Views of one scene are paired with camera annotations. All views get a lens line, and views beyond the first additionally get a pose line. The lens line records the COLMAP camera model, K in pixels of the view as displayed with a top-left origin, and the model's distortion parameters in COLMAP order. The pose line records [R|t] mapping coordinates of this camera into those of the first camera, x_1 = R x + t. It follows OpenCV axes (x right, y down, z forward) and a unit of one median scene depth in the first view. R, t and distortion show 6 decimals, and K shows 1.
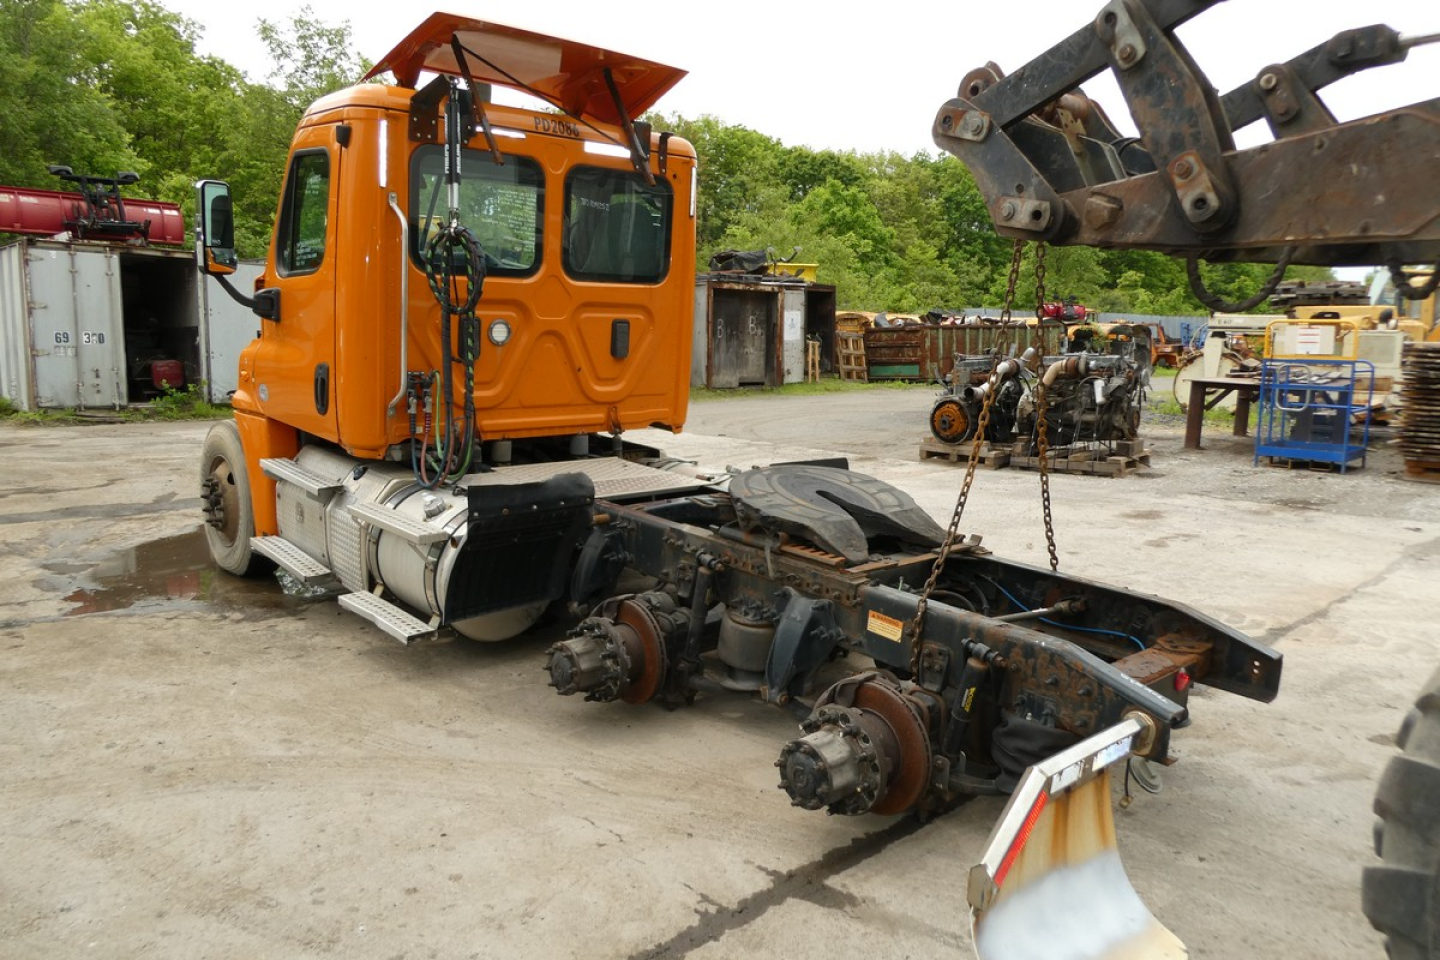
lens RADIAL K [[1057.0, 0, 730.6], [0, 1057.0, 481.6], [0, 0, 1]] dist [-0.000985, -0.003471]
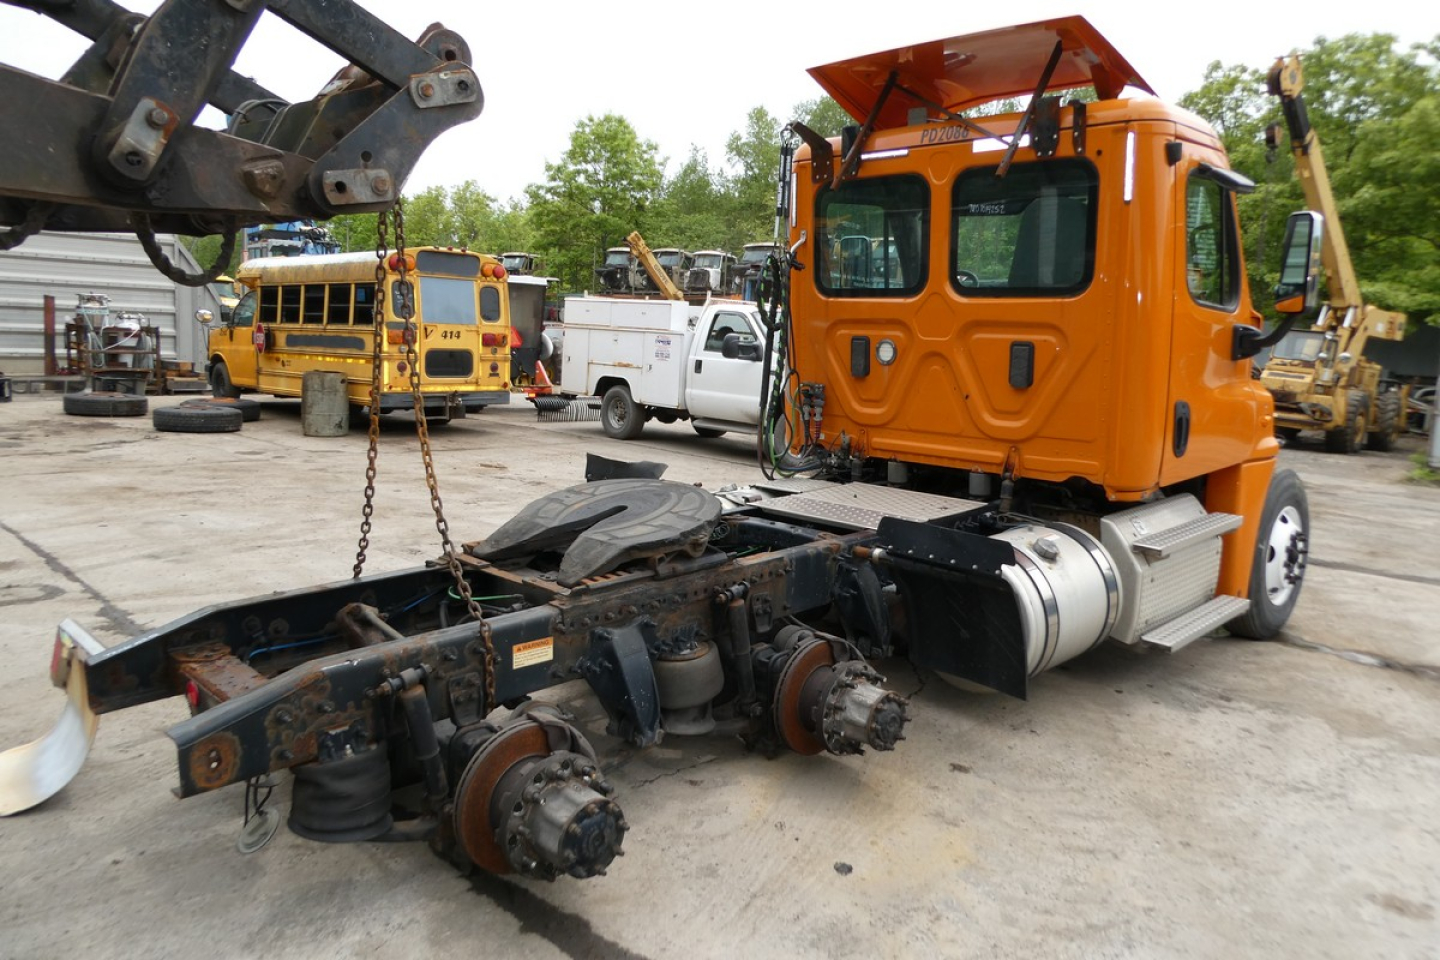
lens RADIAL K [[1041.7, 0, 738.9], [0, 1041.7, 482.3], [0, 0, 1]] dist [0.009495, 0.004391]
pose [[0.041573, 0.122016, -0.991657, 0.730758], [-0.180122, 0.977169, 0.112682, -0.099884], [0.982765, 0.173935, 0.062602, 0.767912]]
